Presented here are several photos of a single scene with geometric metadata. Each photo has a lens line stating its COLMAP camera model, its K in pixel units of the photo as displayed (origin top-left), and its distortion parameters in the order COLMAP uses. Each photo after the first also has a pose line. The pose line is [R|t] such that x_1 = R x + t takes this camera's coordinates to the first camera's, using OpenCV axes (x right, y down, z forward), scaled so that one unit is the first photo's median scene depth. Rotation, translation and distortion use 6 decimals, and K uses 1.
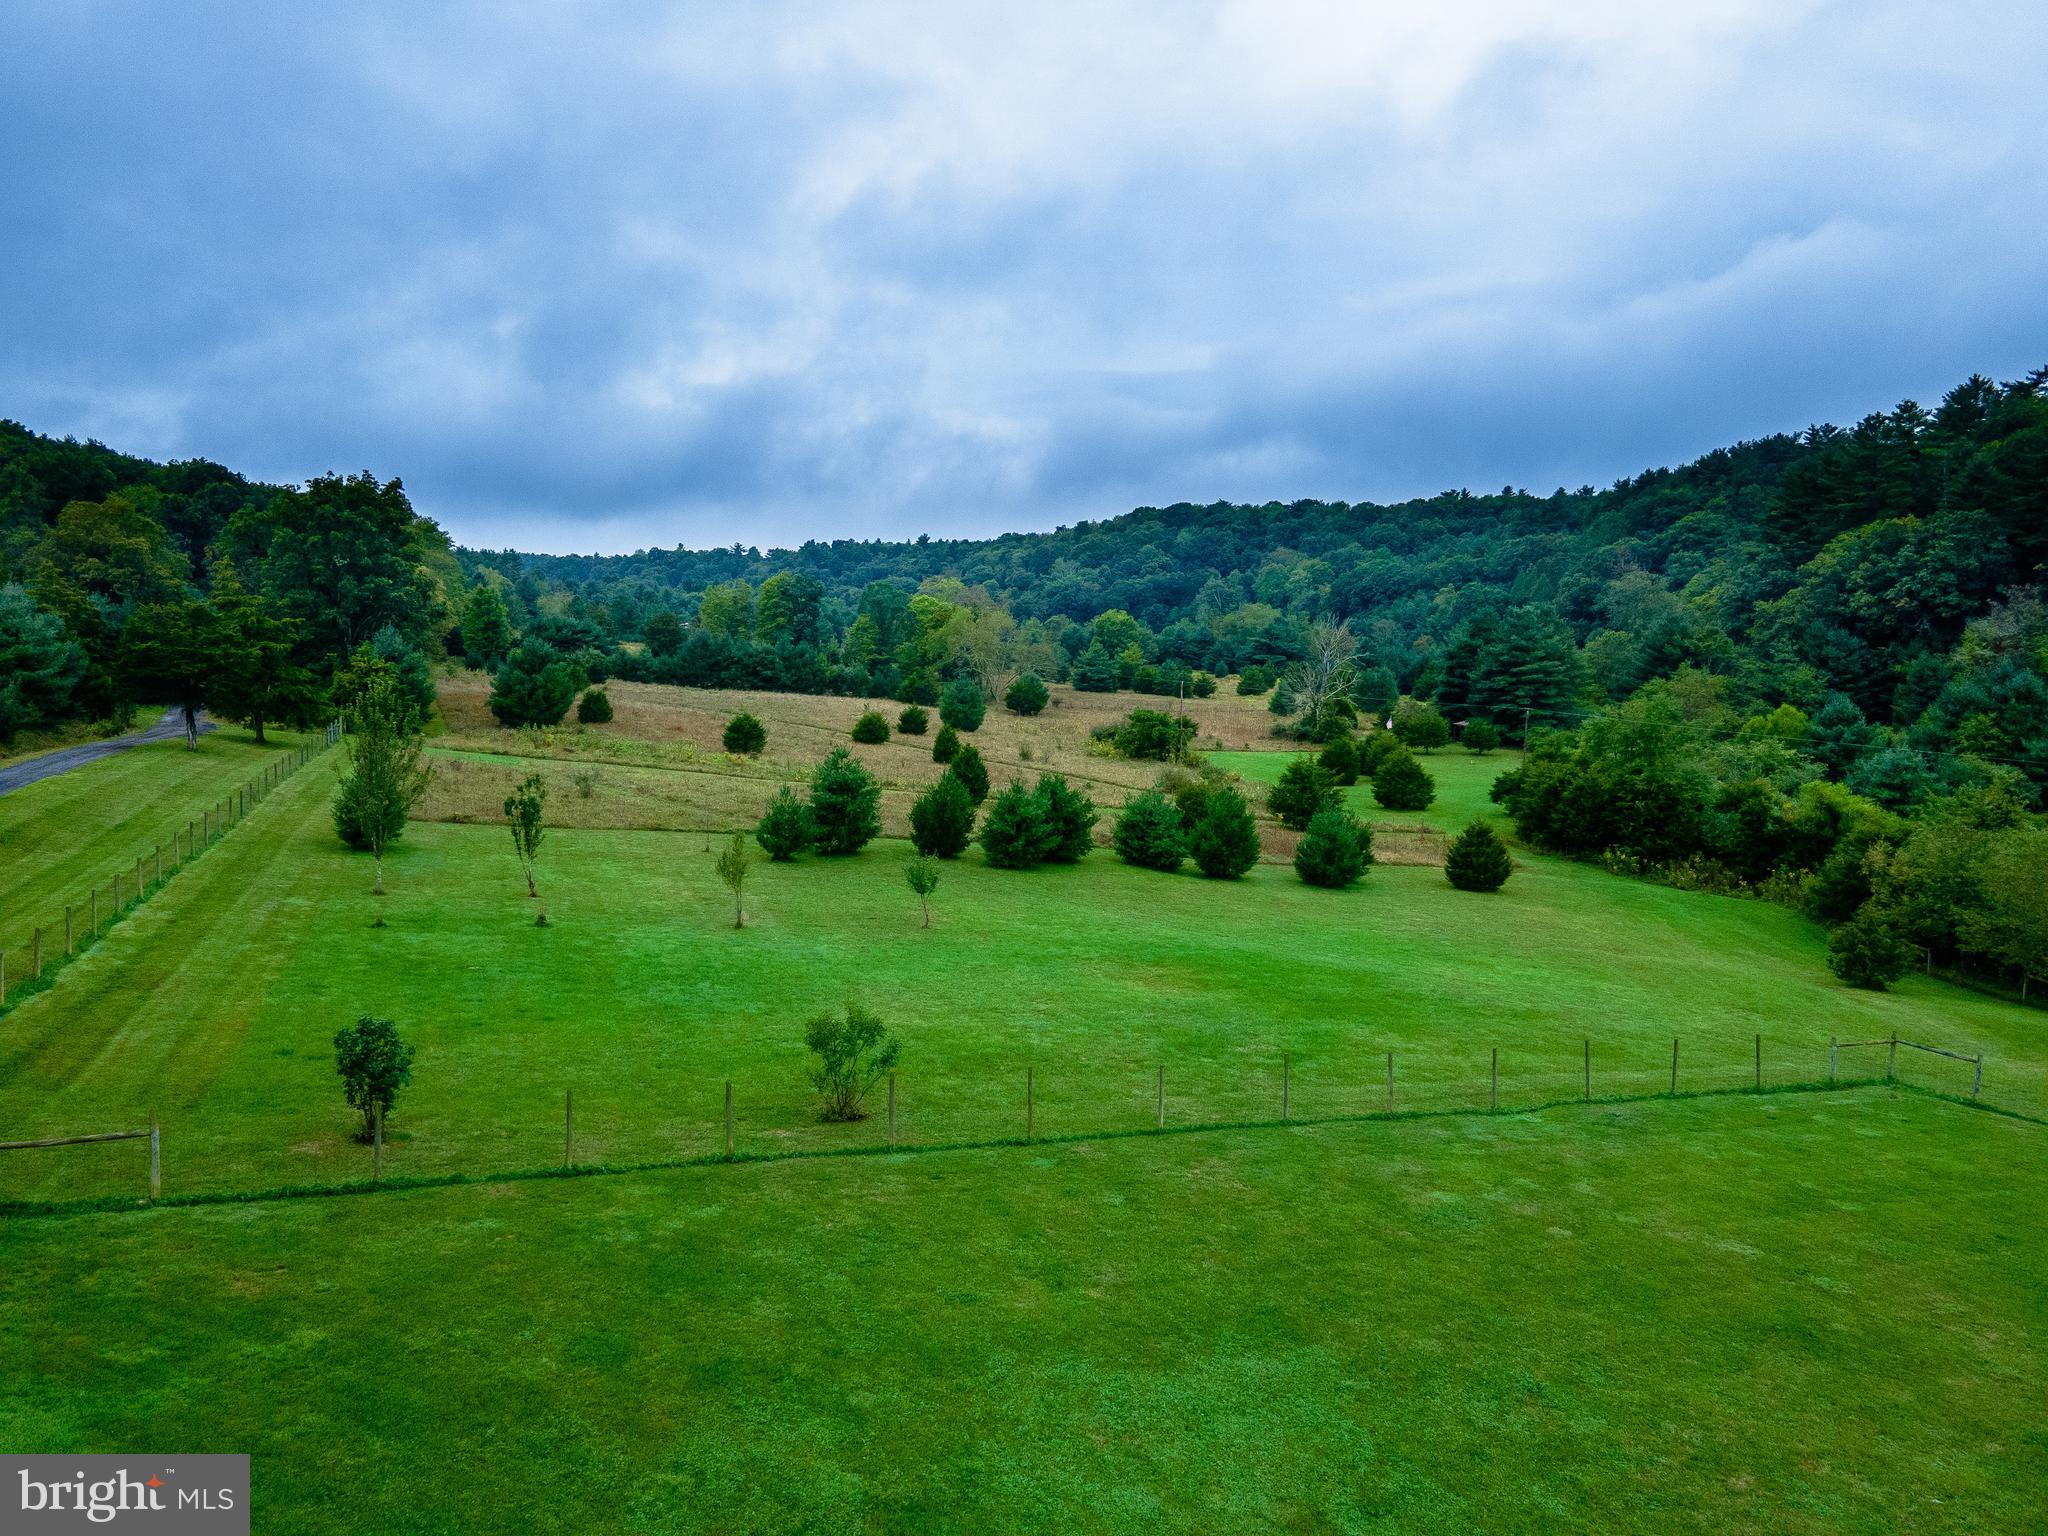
lens RADIAL K [[1436.9, 0, 1014.6], [0, 1436.9, 757.6], [0, 0, 1]] dist [0.028949, -0.000537]
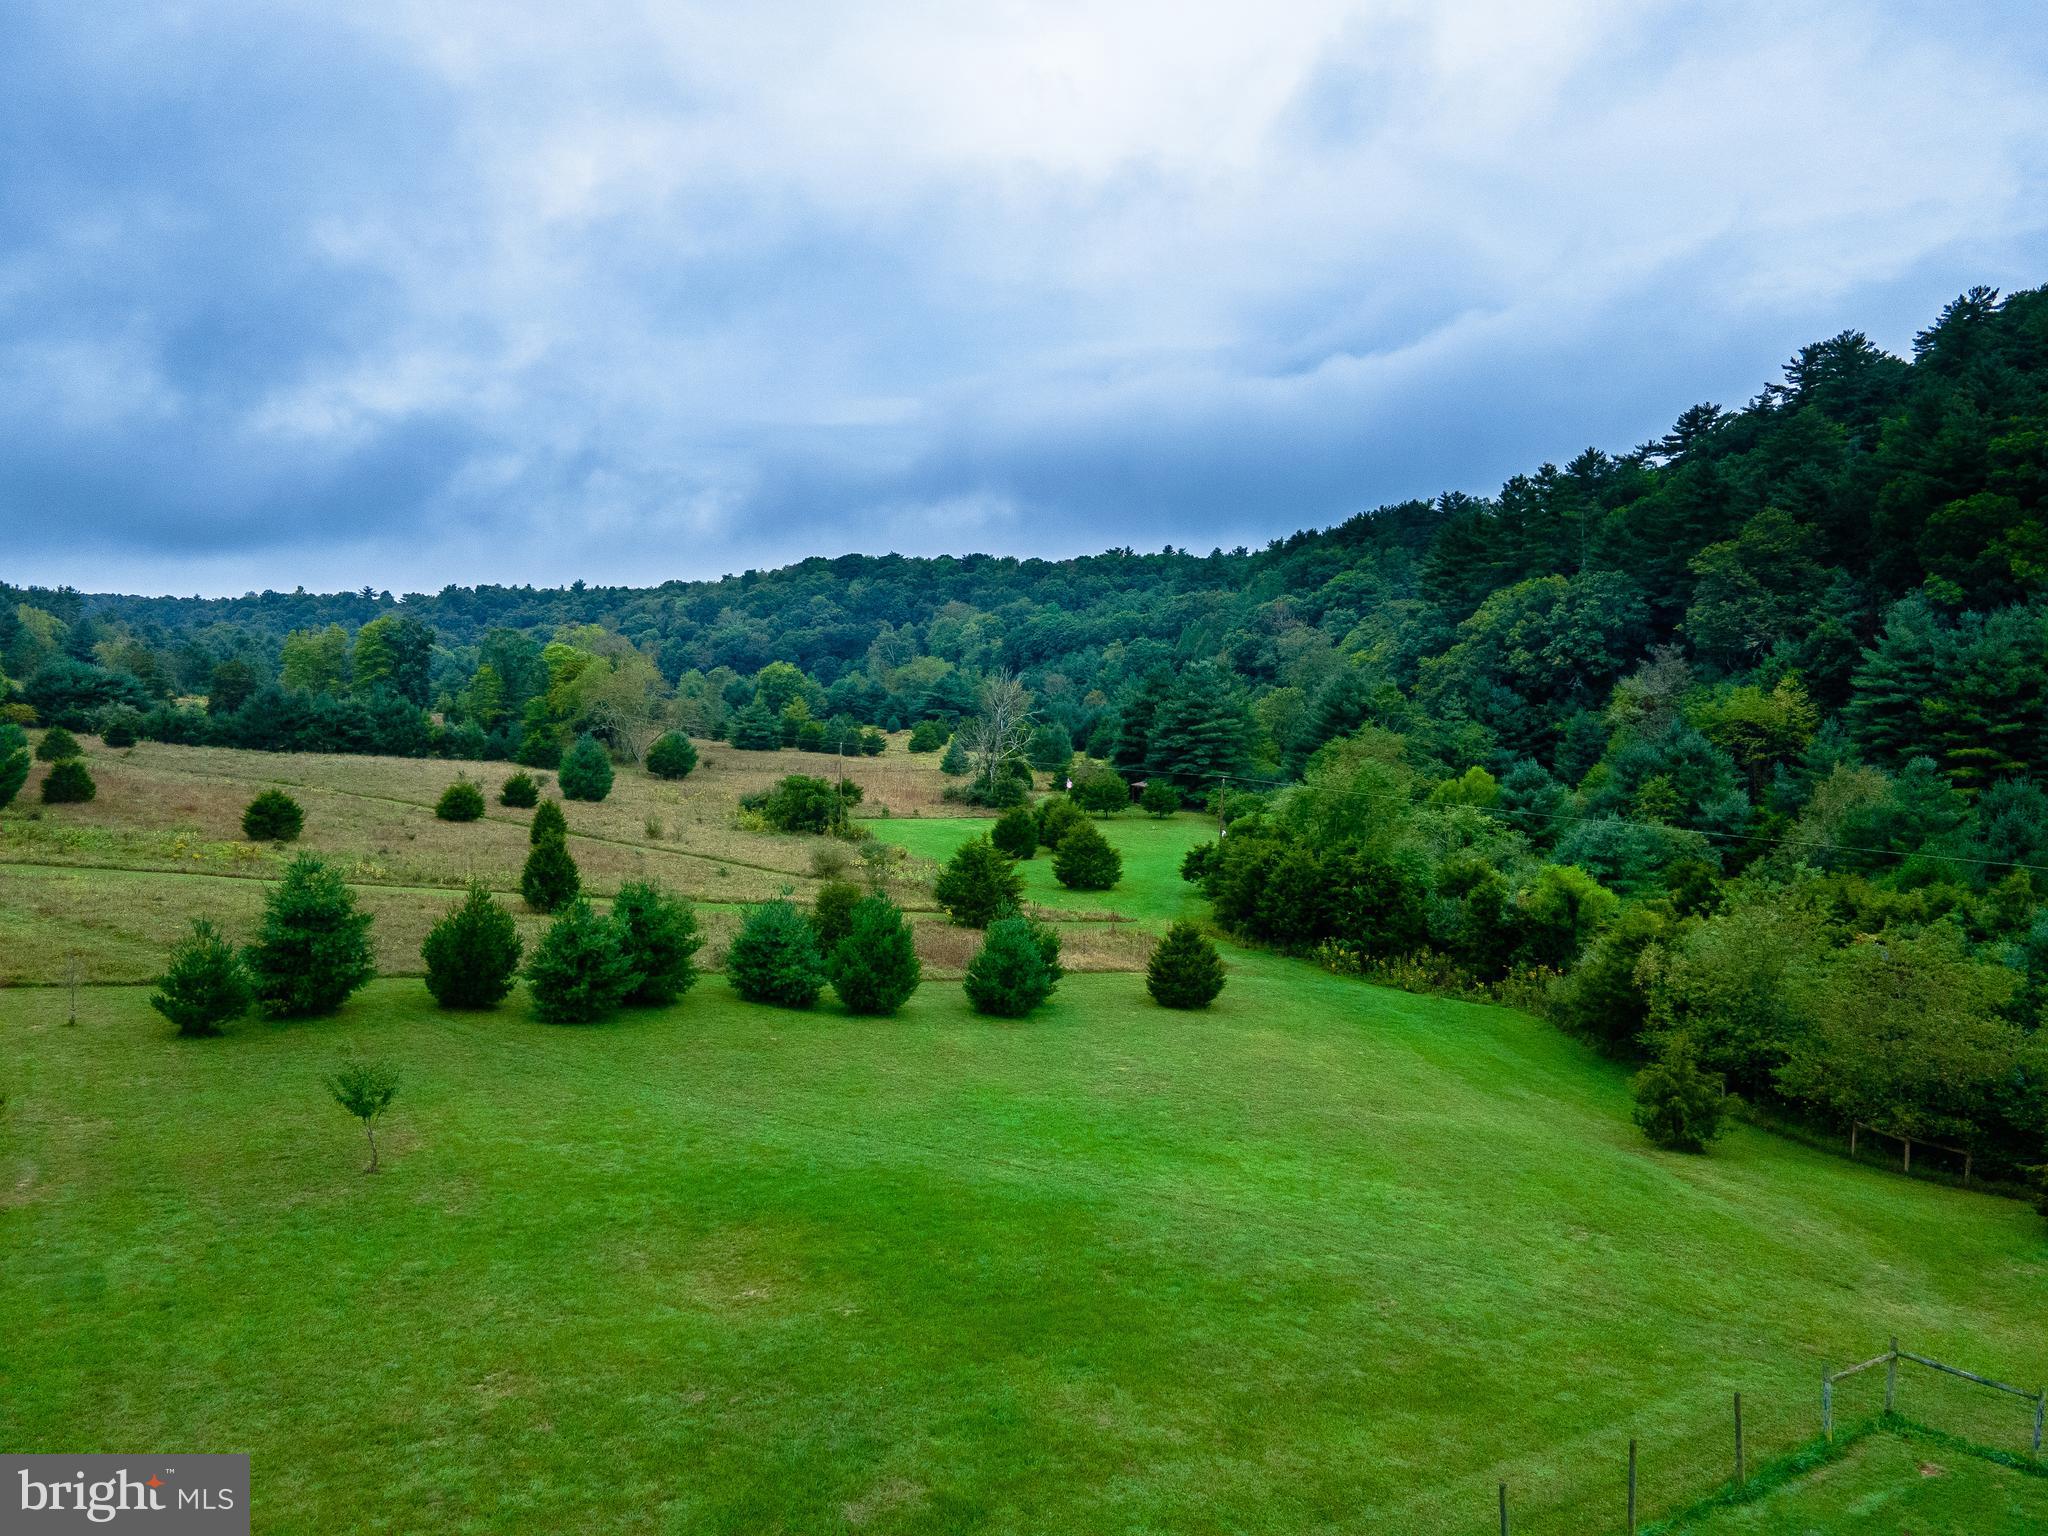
lens RADIAL K [[1436.9, 0, 1014.6], [0, 1436.9, 757.6], [0, 0, 1]] dist [0.028949, -0.000537]
pose [[0.975127, -0.008237, 0.221493, 0.021911], [0.016315, 0.999266, -0.034668, -0.010085], [-0.221045, 0.037419, 0.974546, 0.102659]]
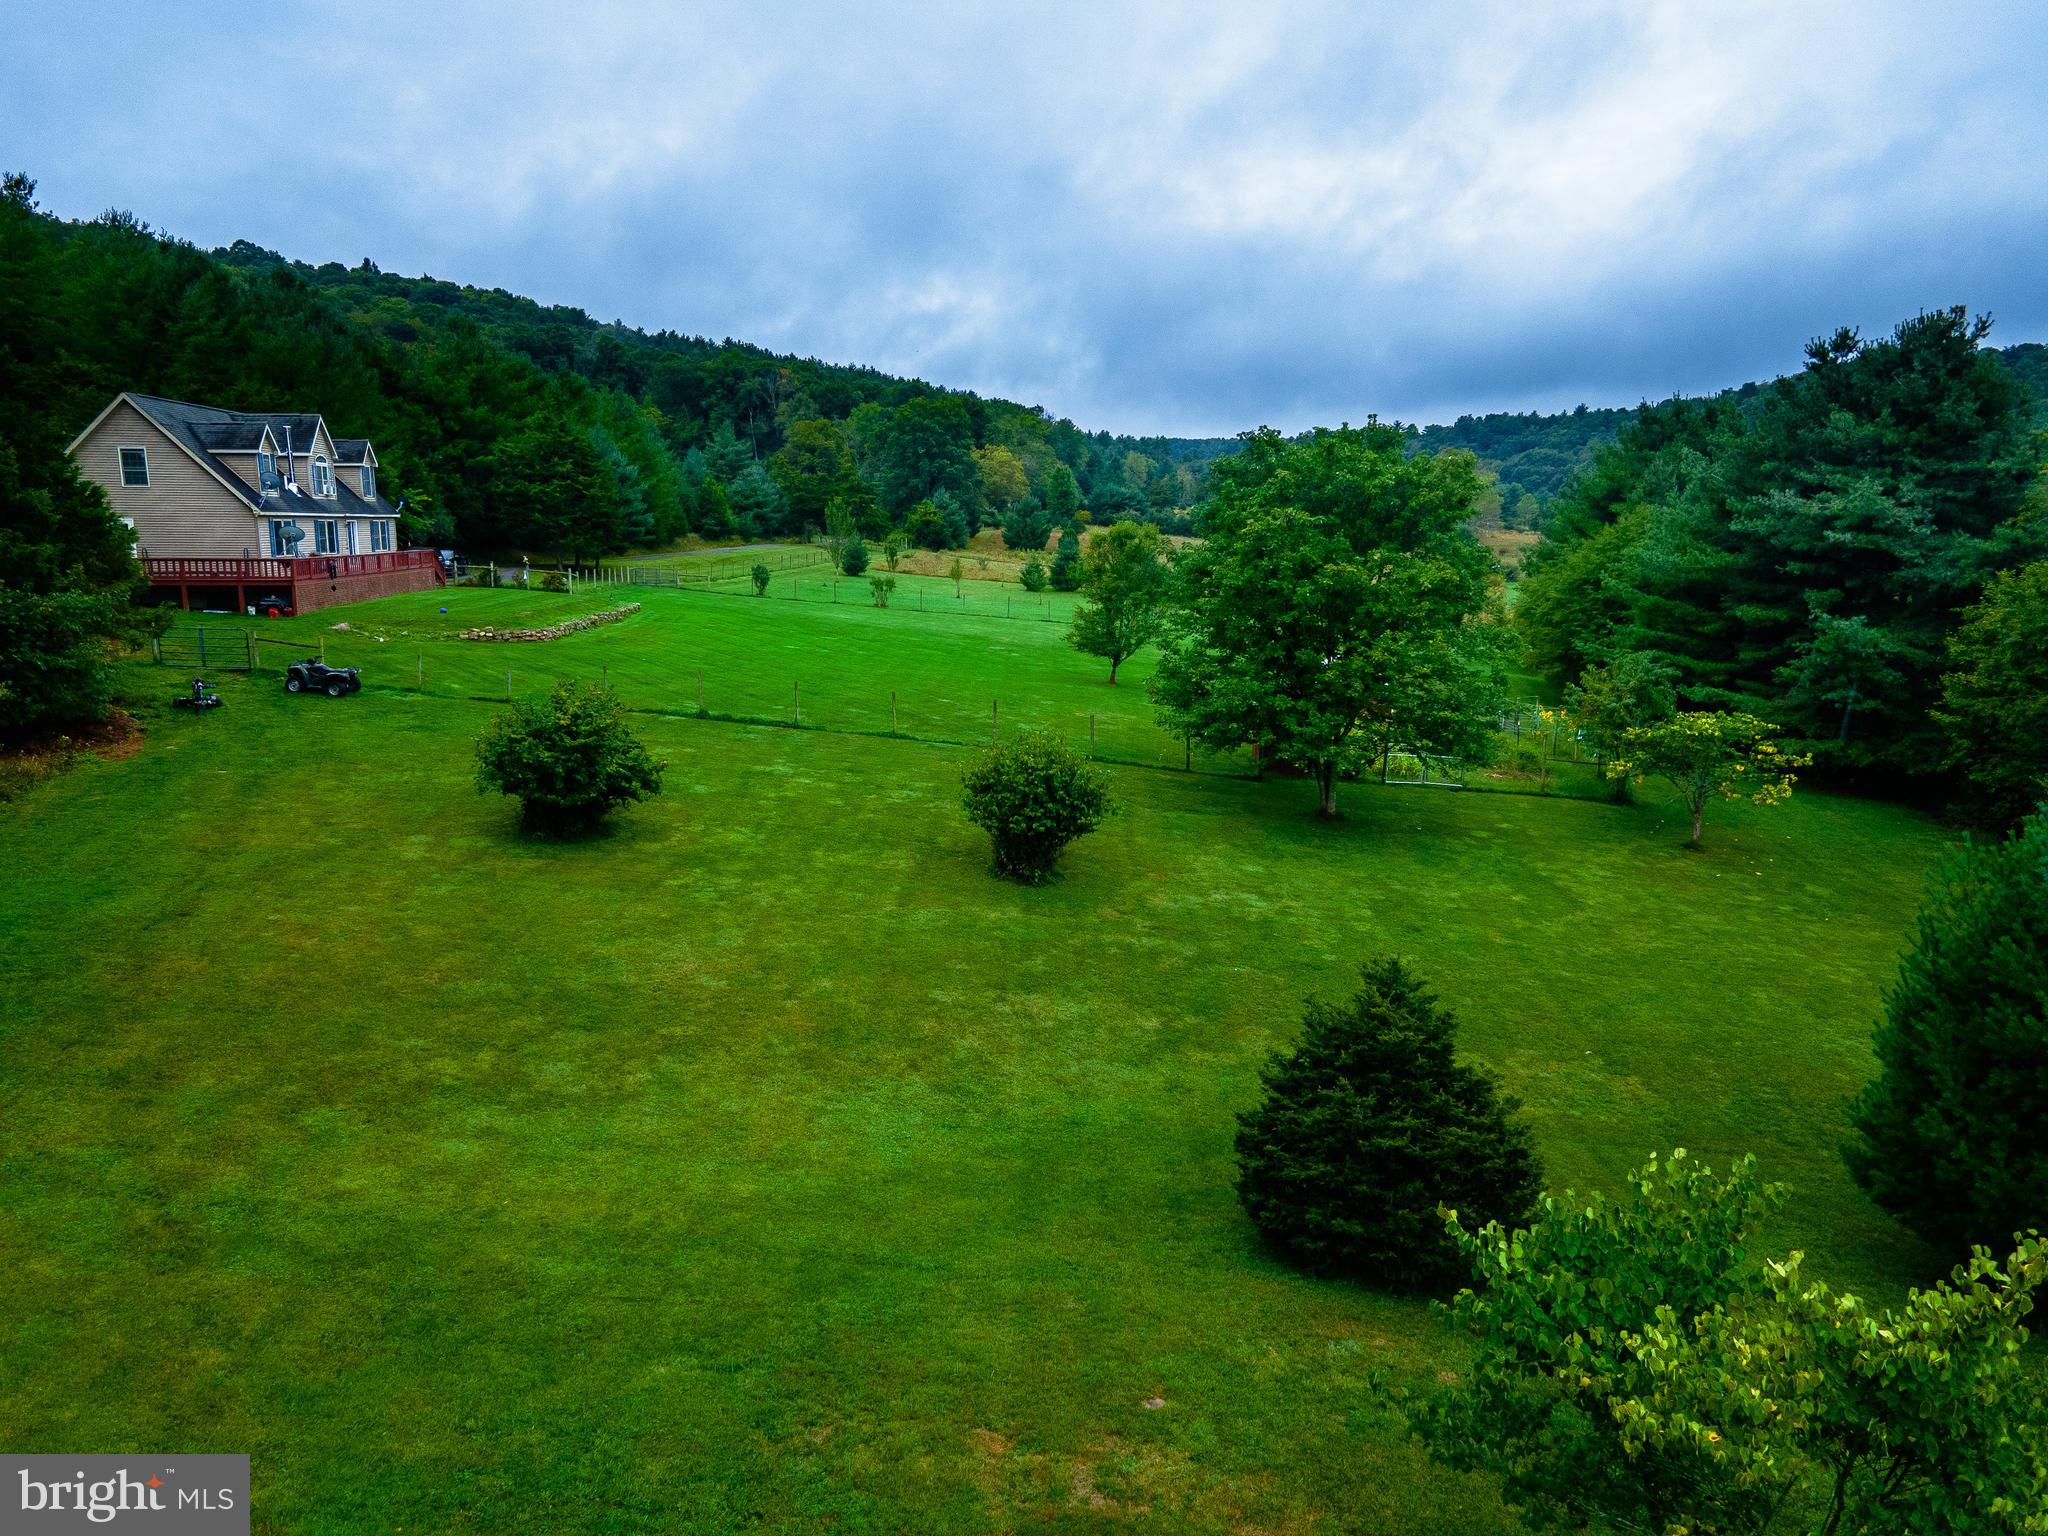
lens RADIAL K [[1436.9, 0, 1014.6], [0, 1436.9, 757.6], [0, 0, 1]] dist [0.028949, -0.000537]
pose [[0.884825, 0.071286, -0.460439, 0.299359], [-0.033764, 0.995438, 0.089232, 0.047693], [0.464699, -0.063408, 0.883195, -0.323718]]
